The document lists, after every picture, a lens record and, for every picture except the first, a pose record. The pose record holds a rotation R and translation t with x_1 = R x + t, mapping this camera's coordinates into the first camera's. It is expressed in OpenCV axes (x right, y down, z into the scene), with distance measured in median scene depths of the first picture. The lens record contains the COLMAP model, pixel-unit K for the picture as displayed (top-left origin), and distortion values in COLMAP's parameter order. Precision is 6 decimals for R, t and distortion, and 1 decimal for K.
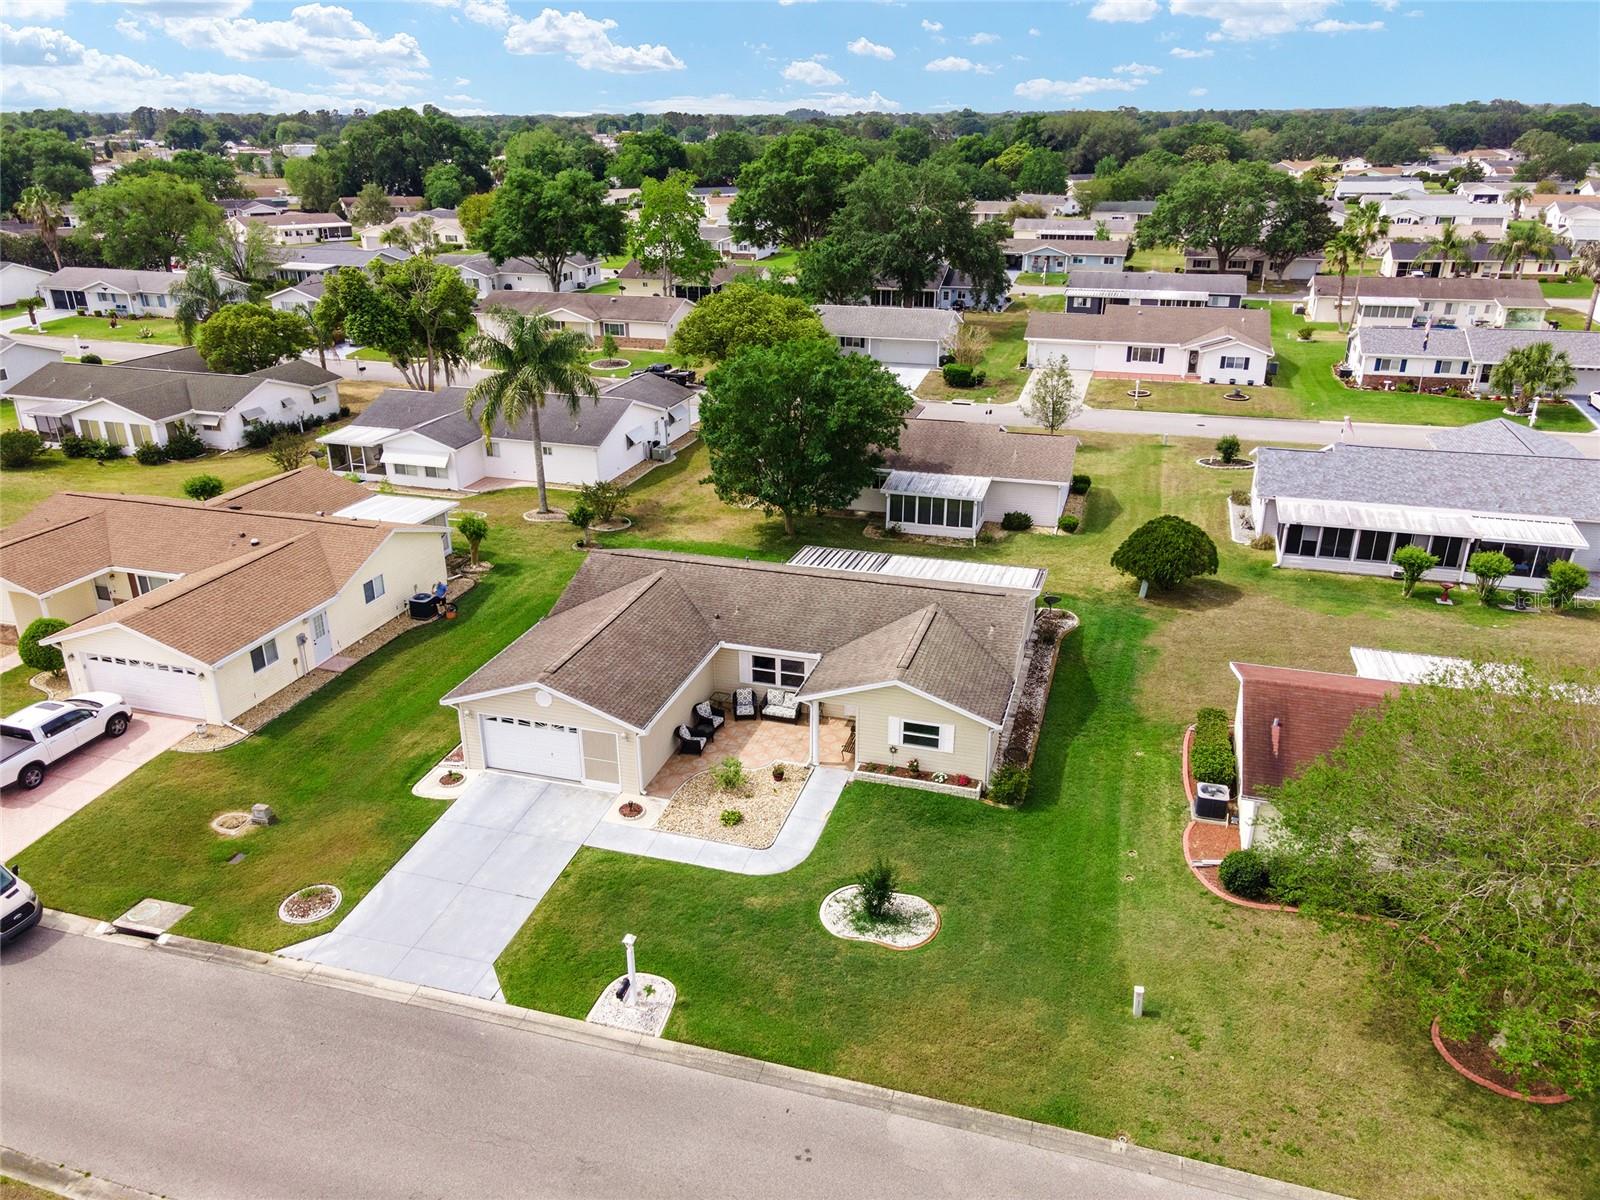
lens RADIAL K [[1169.4, 0, 795.4], [0, 1169.4, 597.4], [0, 0, 1]] dist [0.020548, 0.030360]
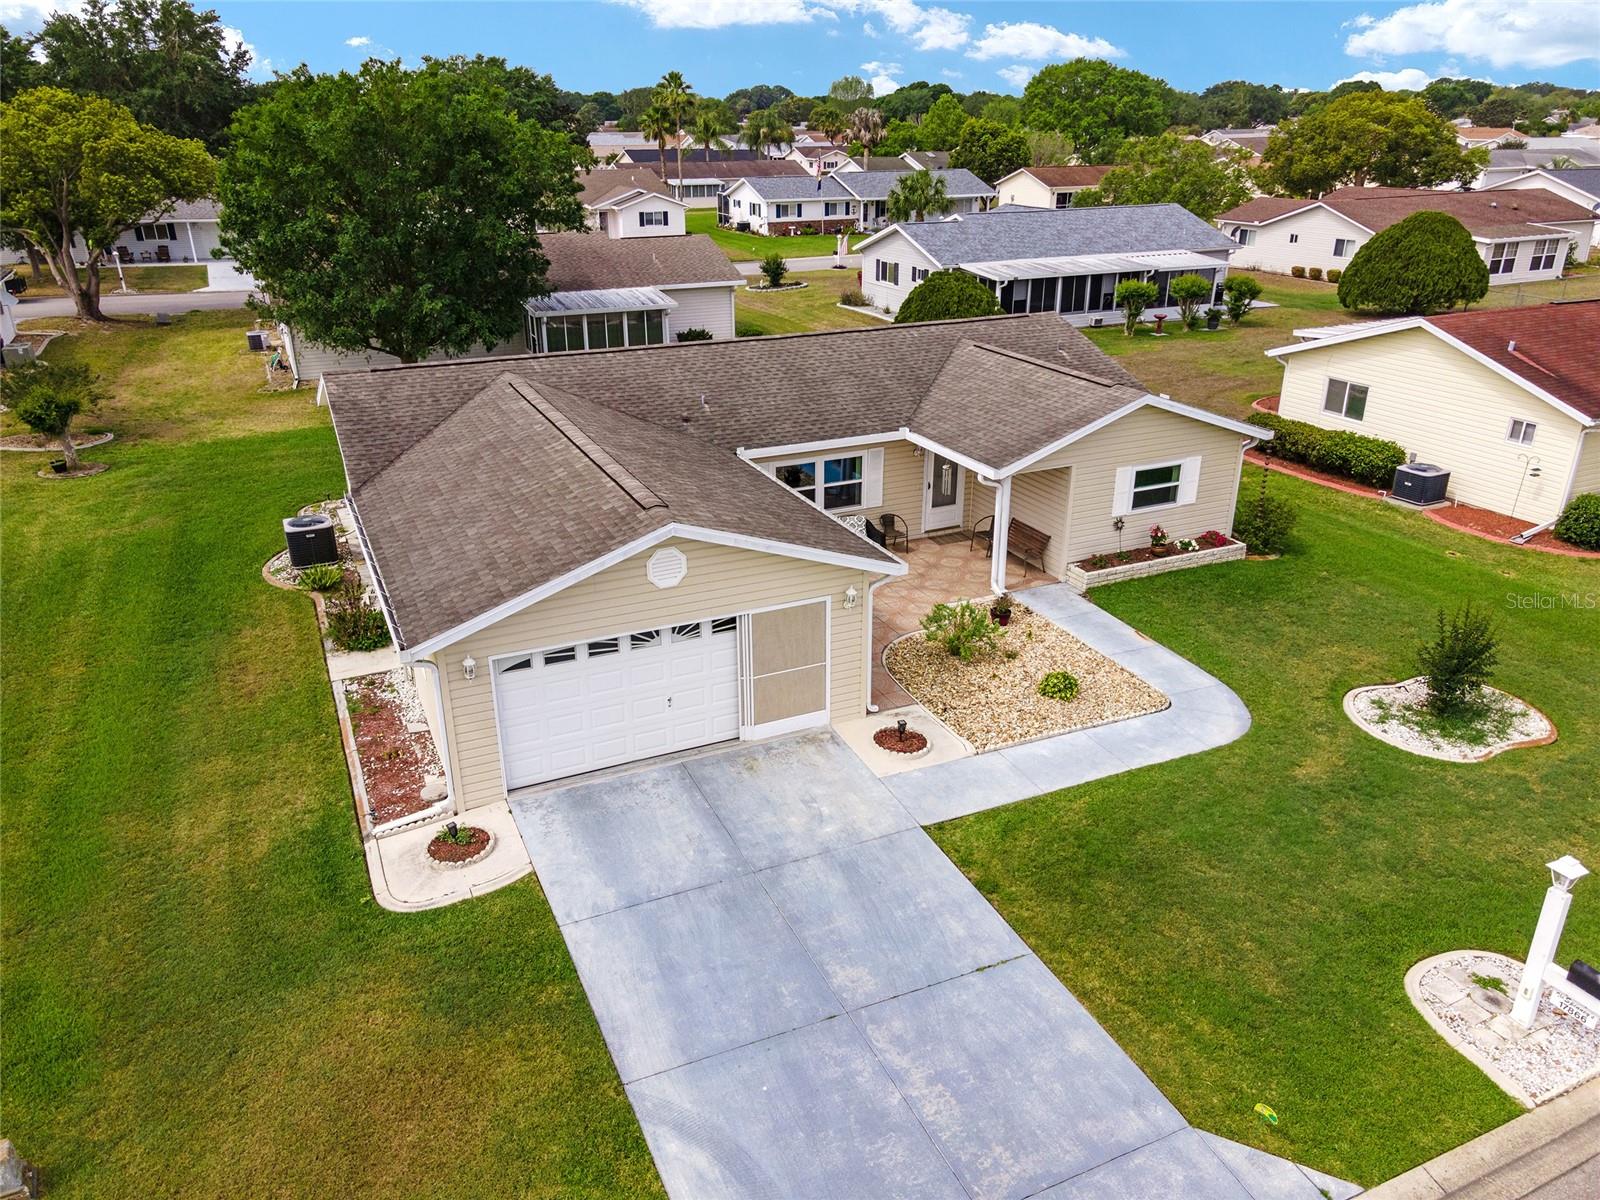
lens RADIAL K [[1169.4, 0, 797.0], [0, 1169.4, 604.6], [0, 0, 1]] dist [0.020548, 0.030360]
pose [[0.745889, -0.255650, 0.615055, -0.337798], [0.251115, 0.963202, 0.095828, 0.053269], [-0.616921, 0.082973, 0.782639, 0.481952]]
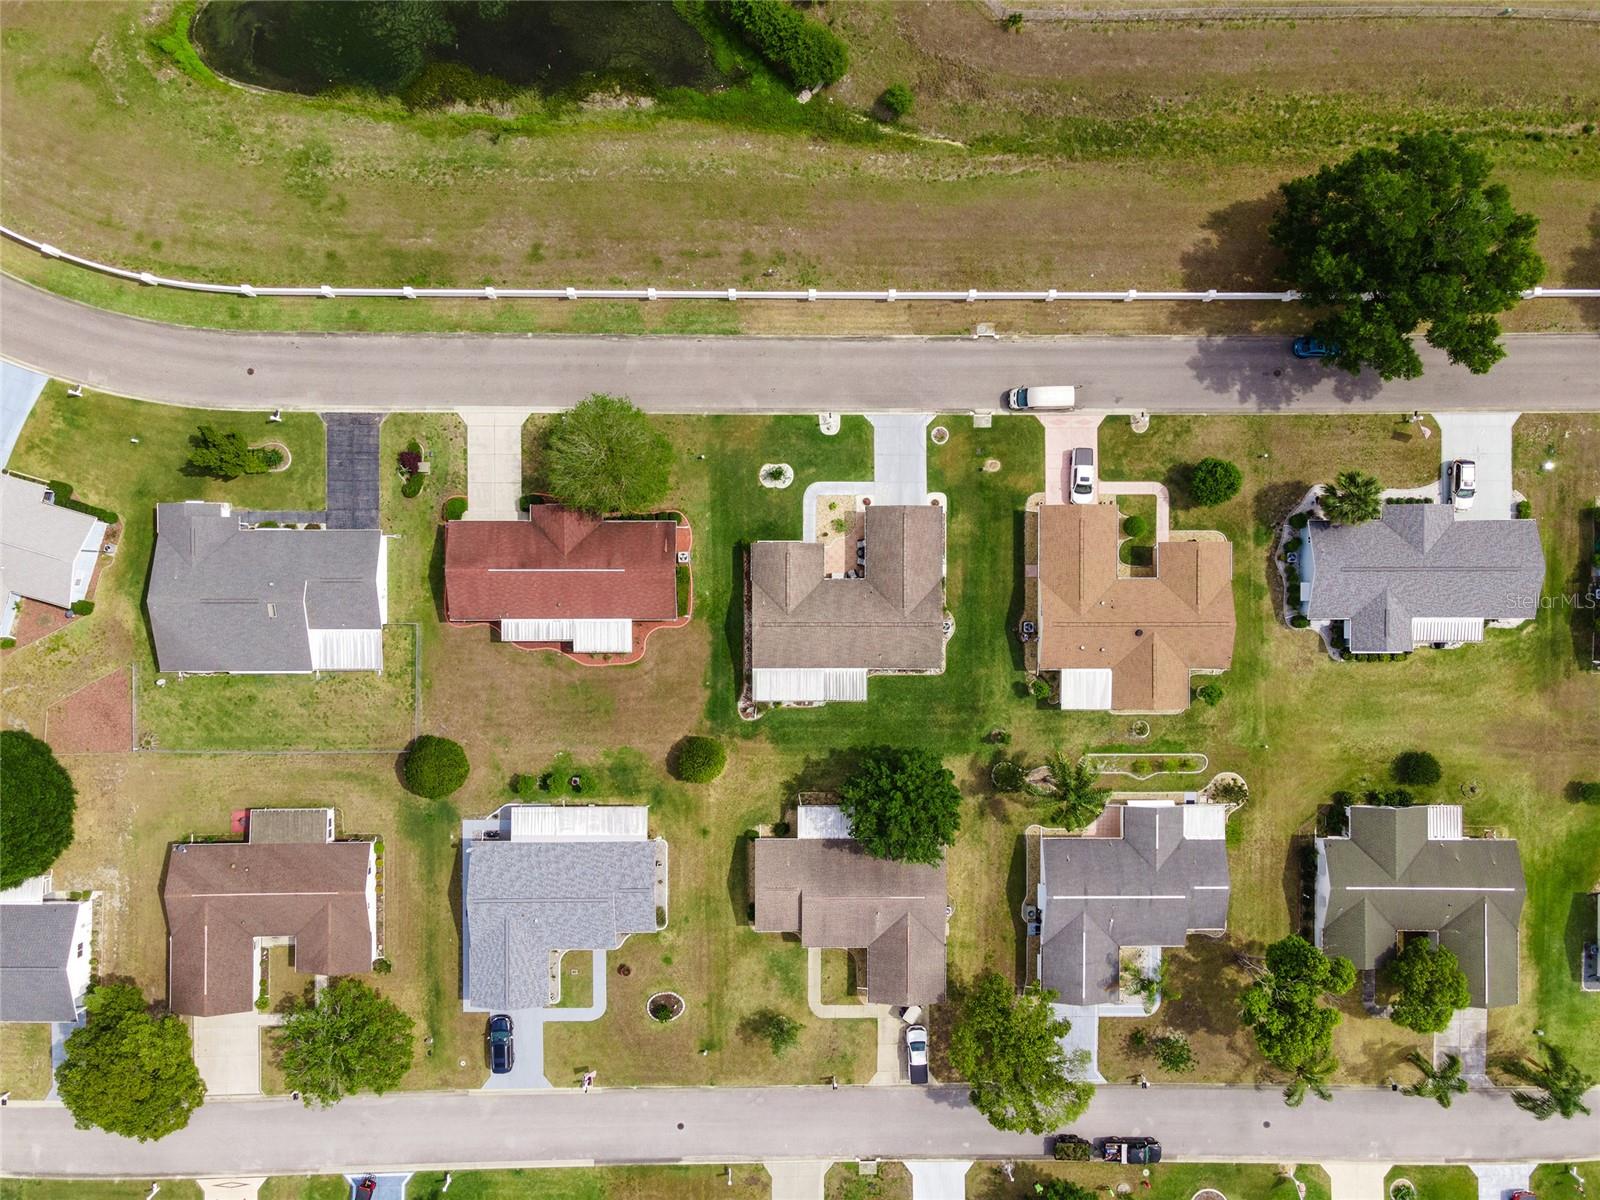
lens RADIAL K [[1169.4, 0, 798.8], [0, 1169.4, 606.2], [0, 0, 1]] dist [0.020548, 0.030360]
pose [[-0.955952, 0.293488, -0.004499, 0.089207], [-0.125118, -0.393574, 0.910739, -1.972806], [0.265521, 0.871186, 0.412958, -0.042011]]
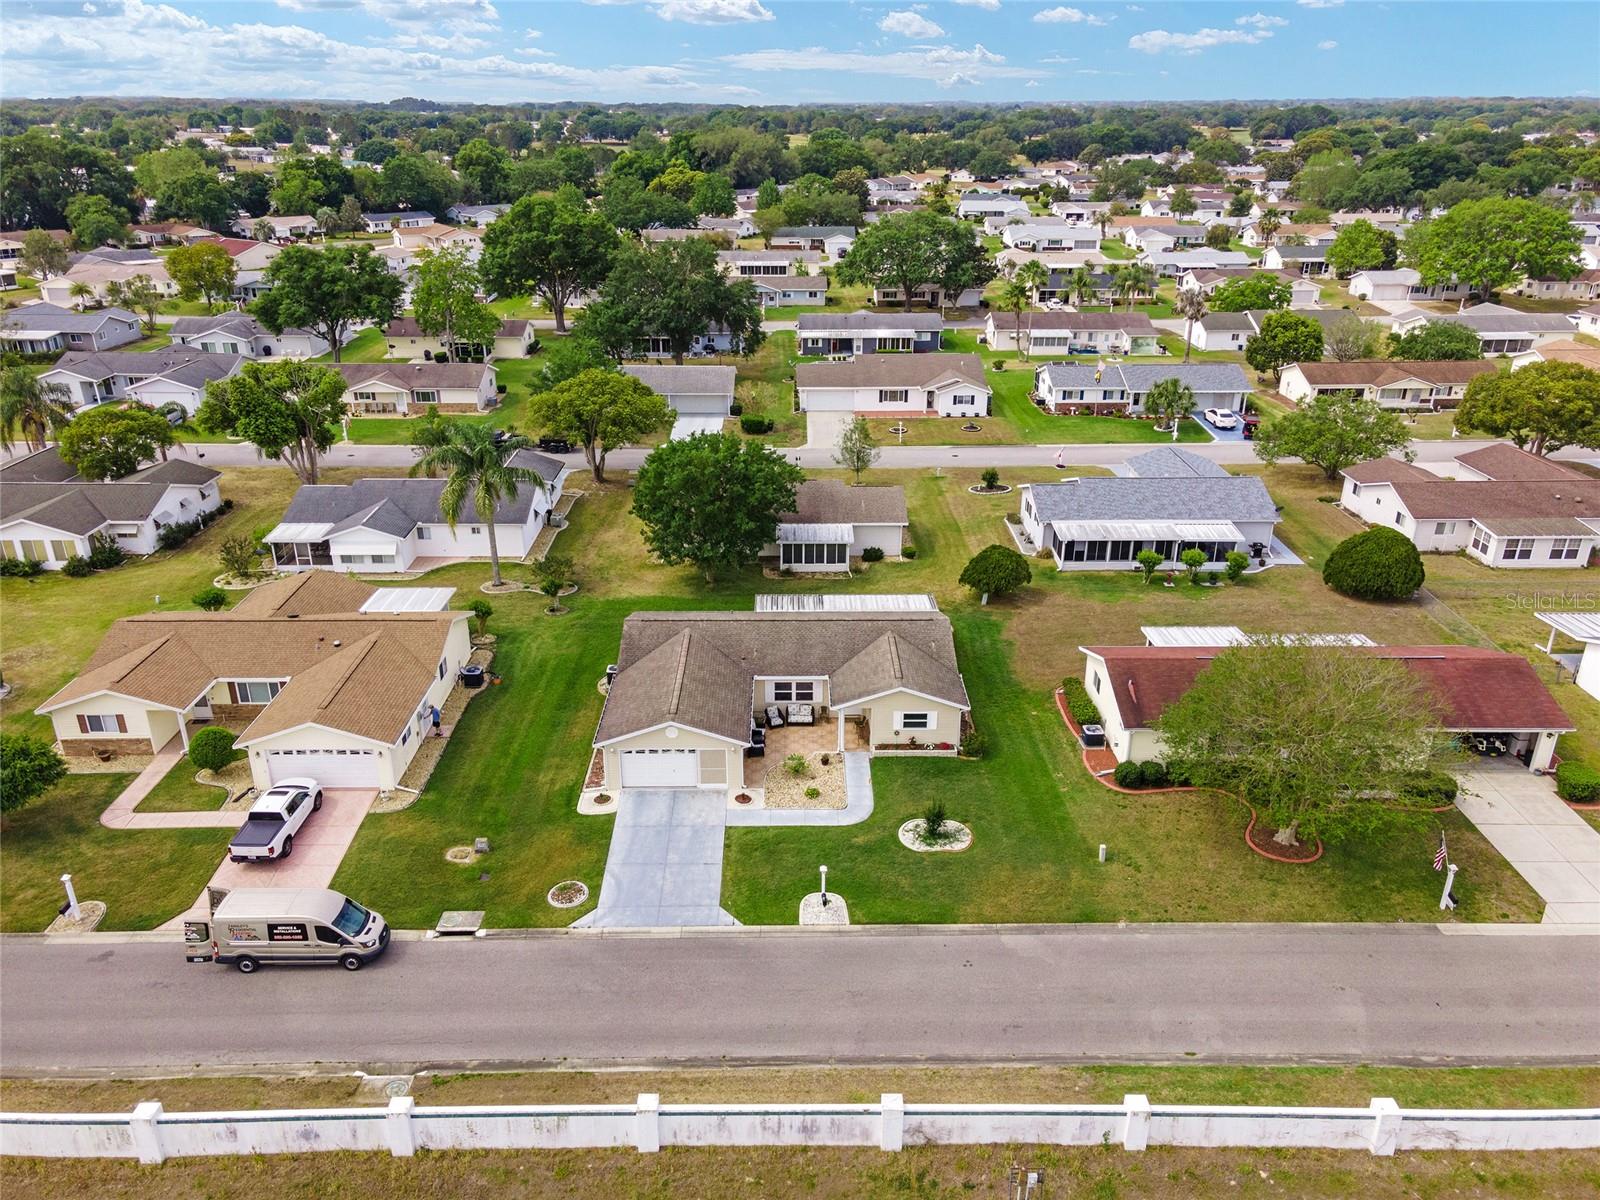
lens RADIAL K [[1169.4, 0, 793.9], [0, 1169.4, 595.5], [0, 0, 1]] dist [0.020548, 0.030360]
pose [[0.954359, -0.111627, 0.277015, -0.341314], [0.109627, 0.993712, 0.022749, -0.073435], [-0.277813, 0.008658, 0.960596, -0.319811]]
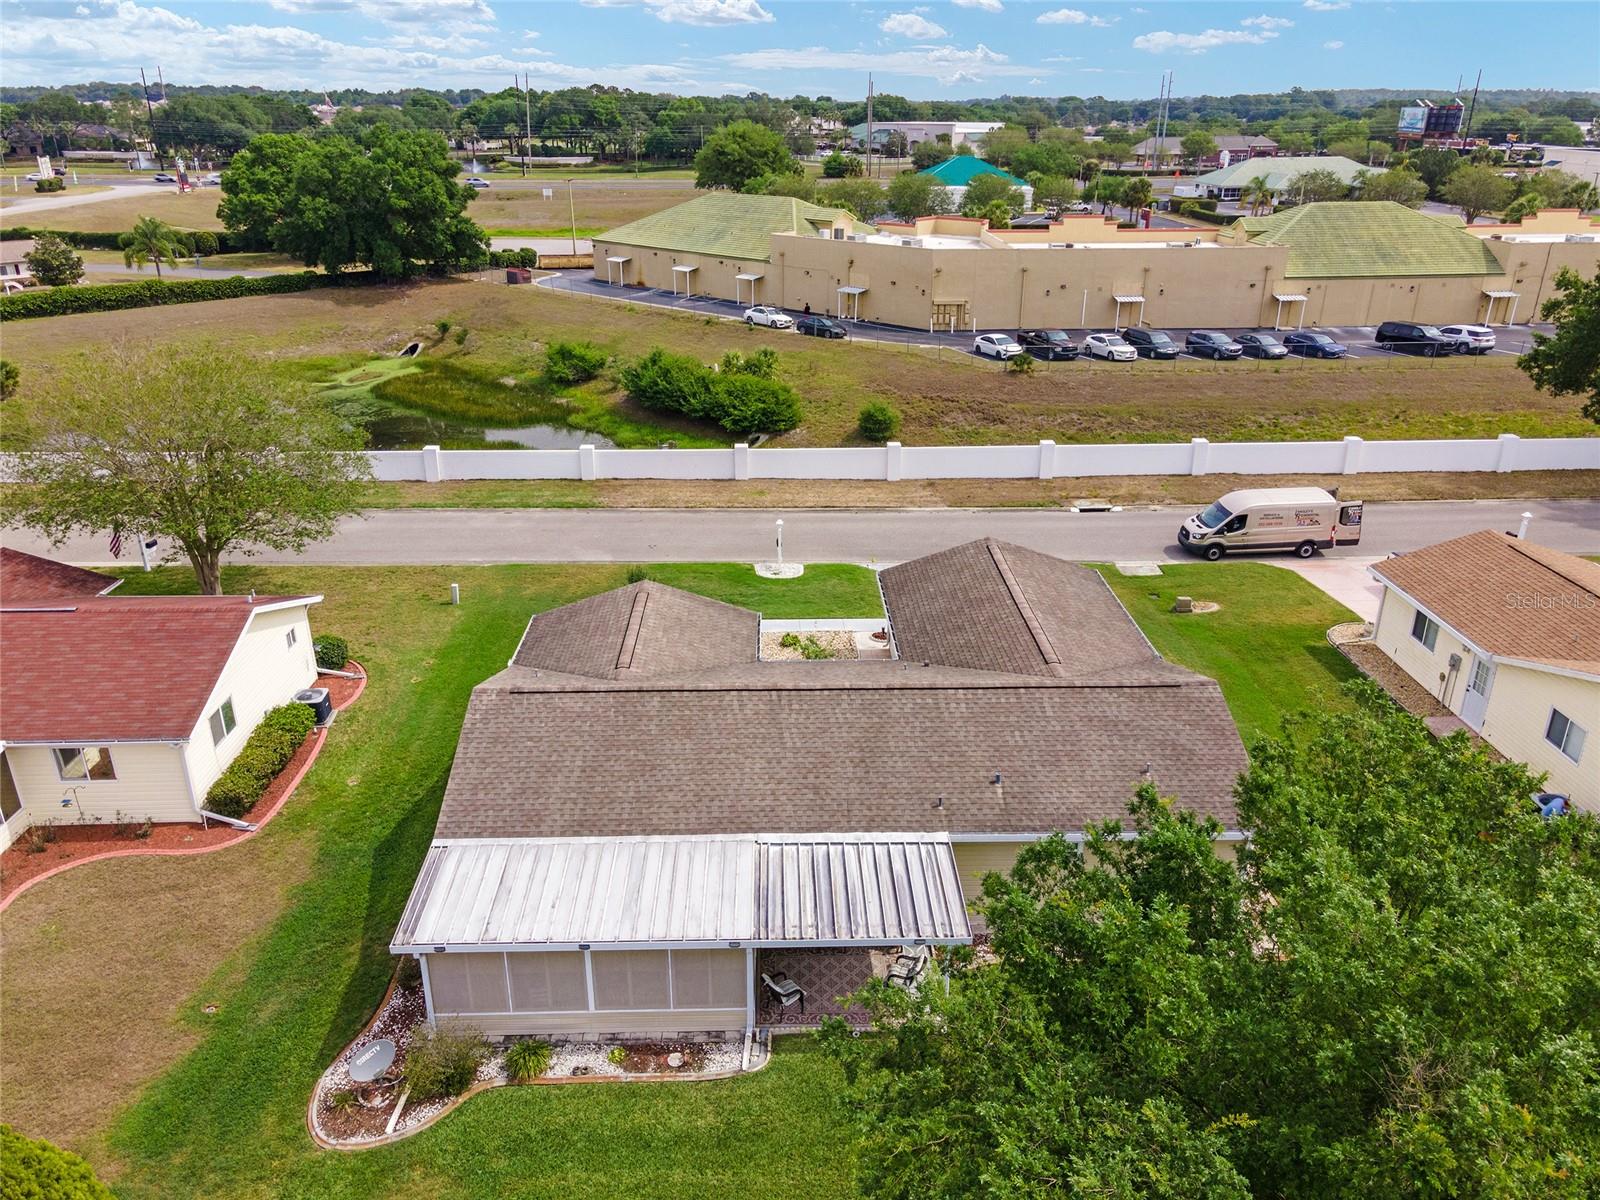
lens RADIAL K [[1169.4, 0, 795.6], [0, 1169.4, 609.3], [0, 0, 1]] dist [0.020548, 0.030360]
pose [[-0.949545, 0.127678, -0.286467, 0.181793], [-0.114992, 0.708048, 0.696738, -0.432554], [0.291791, 0.694526, -0.657642, 1.245437]]
